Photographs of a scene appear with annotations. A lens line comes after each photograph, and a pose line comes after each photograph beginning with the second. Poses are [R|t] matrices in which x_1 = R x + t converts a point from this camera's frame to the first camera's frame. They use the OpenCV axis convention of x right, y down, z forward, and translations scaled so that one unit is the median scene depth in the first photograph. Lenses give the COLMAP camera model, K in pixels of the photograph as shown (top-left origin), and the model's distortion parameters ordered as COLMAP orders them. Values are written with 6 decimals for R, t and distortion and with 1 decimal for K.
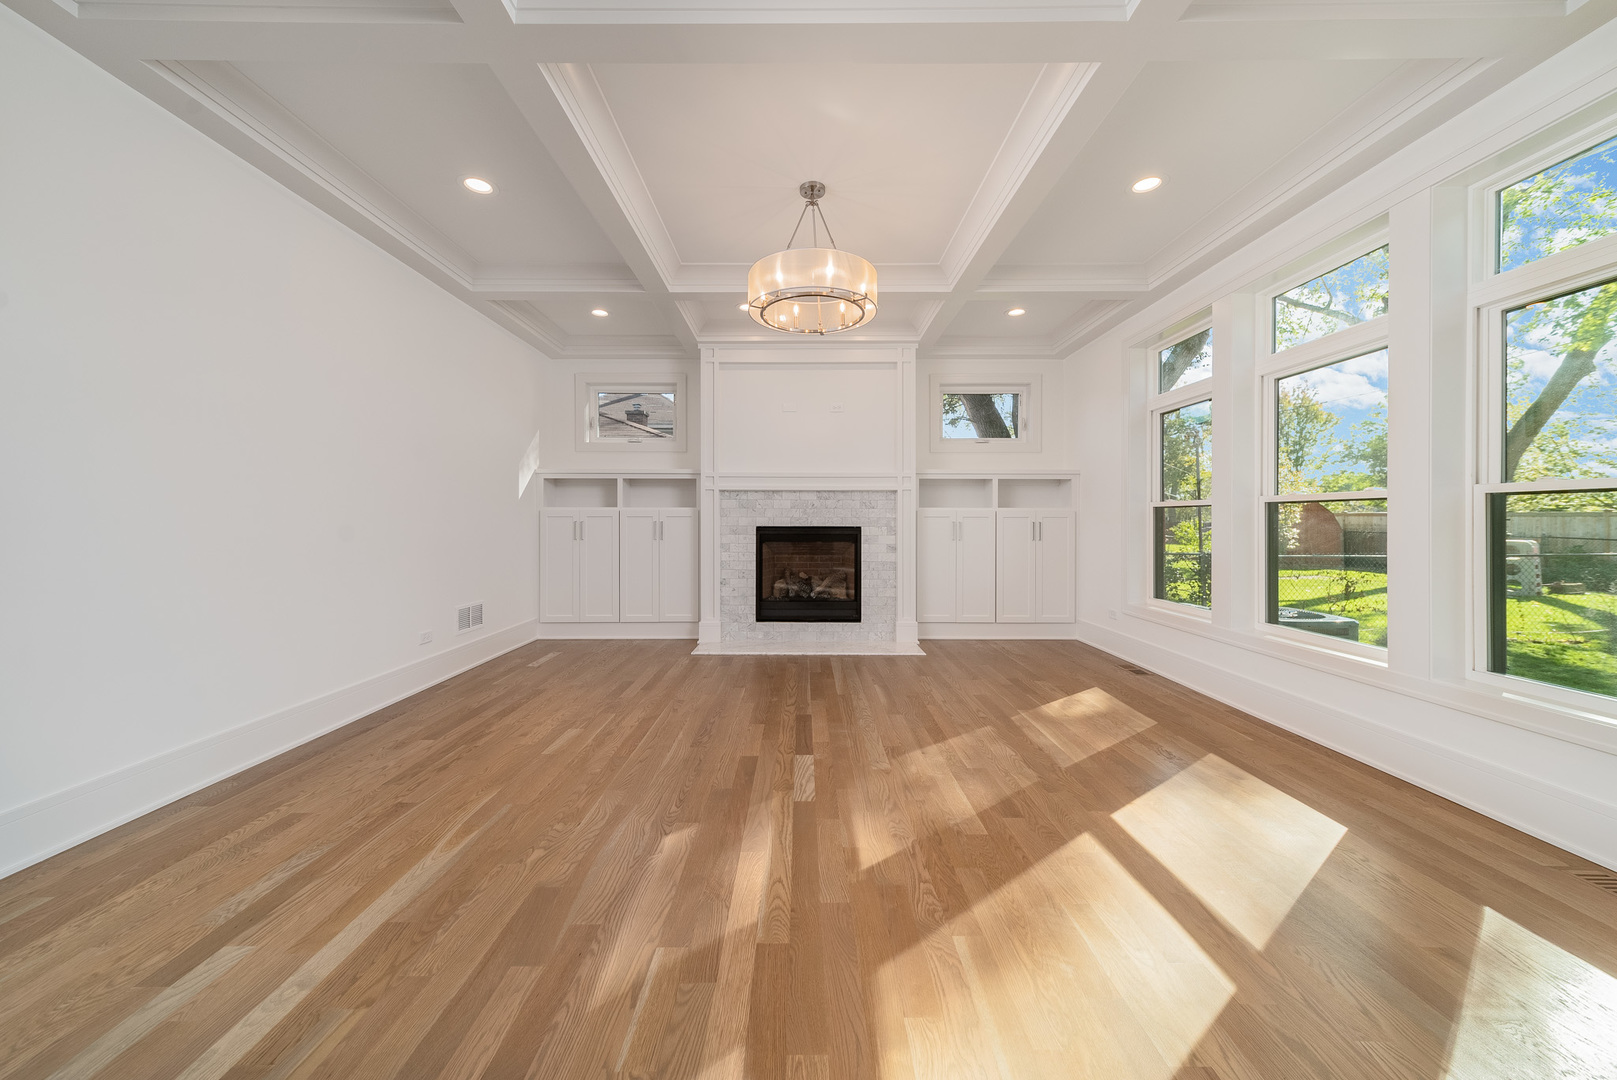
lens RADIAL K [[562.3, 0, 809.0], [0, 562.3, 525.6], [0, 0, 1]] dist [0.002684, 0.000339]
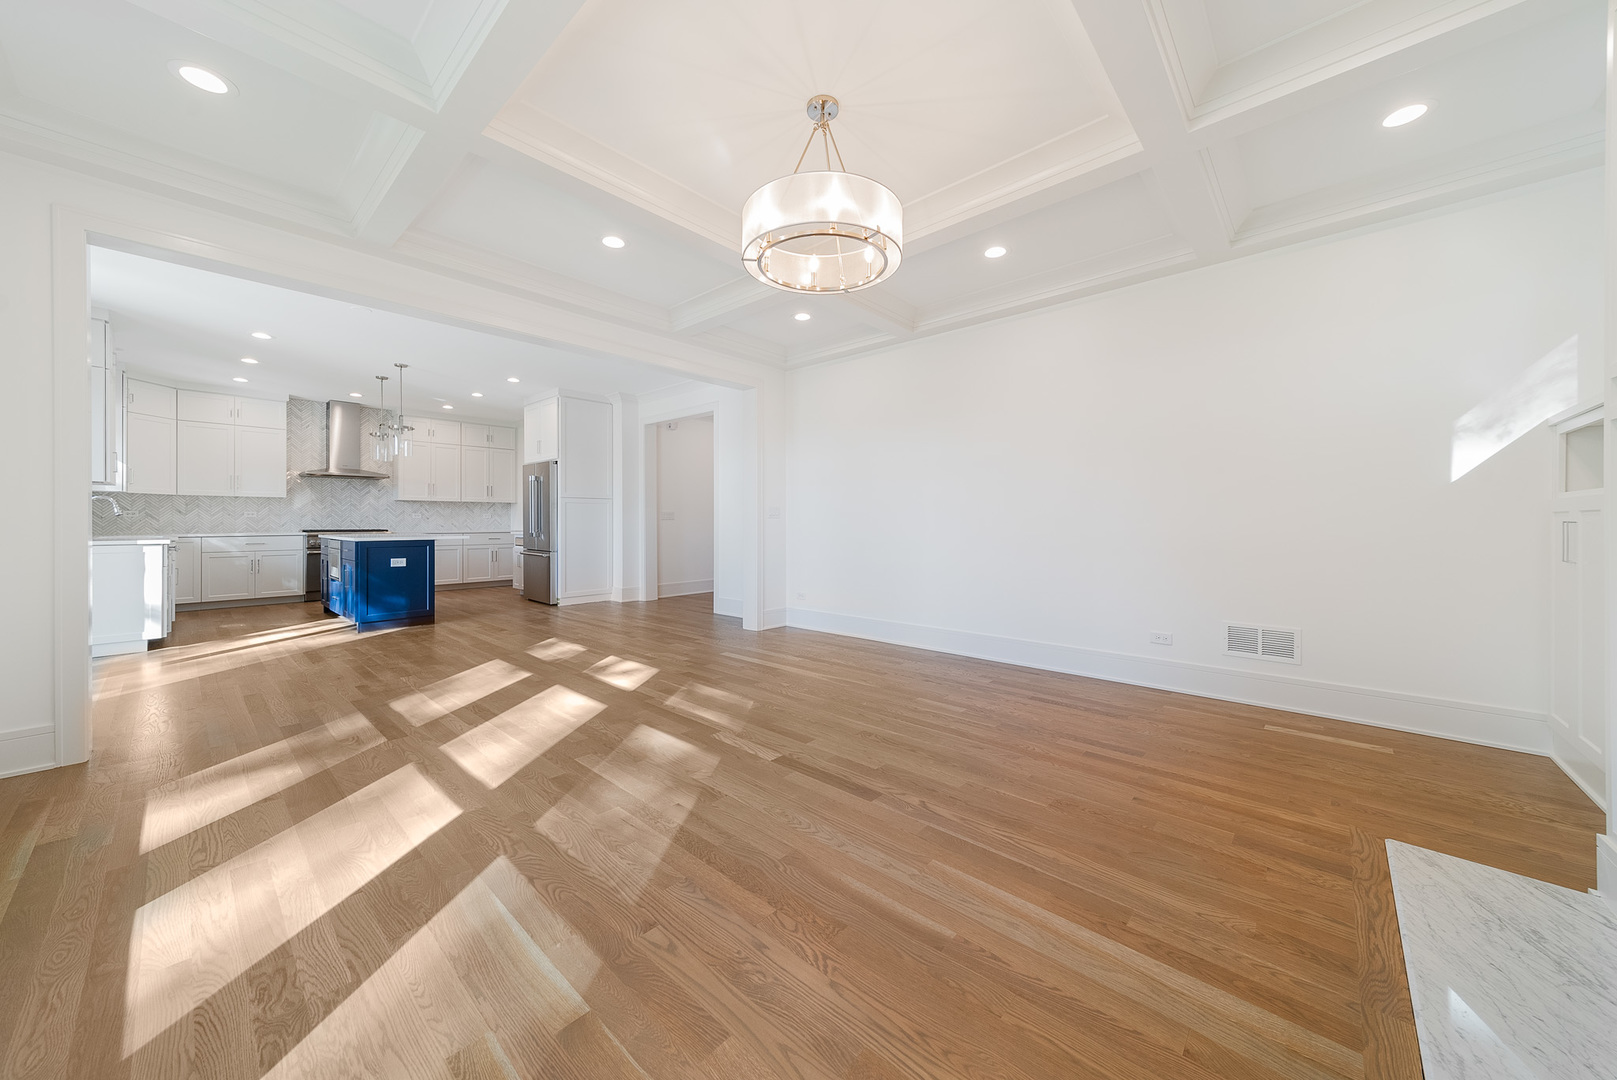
lens RADIAL K [[562.3, 0, 808.8], [0, 562.3, 526.2], [0, 0, 1]] dist [0.002684, 0.000339]
pose [[-0.668792, 0.006926, -0.743417, 0.787719], [-0.004689, 0.999897, 0.013534, -0.021065], [0.743435, 0.012538, -0.668691, 1.936256]]
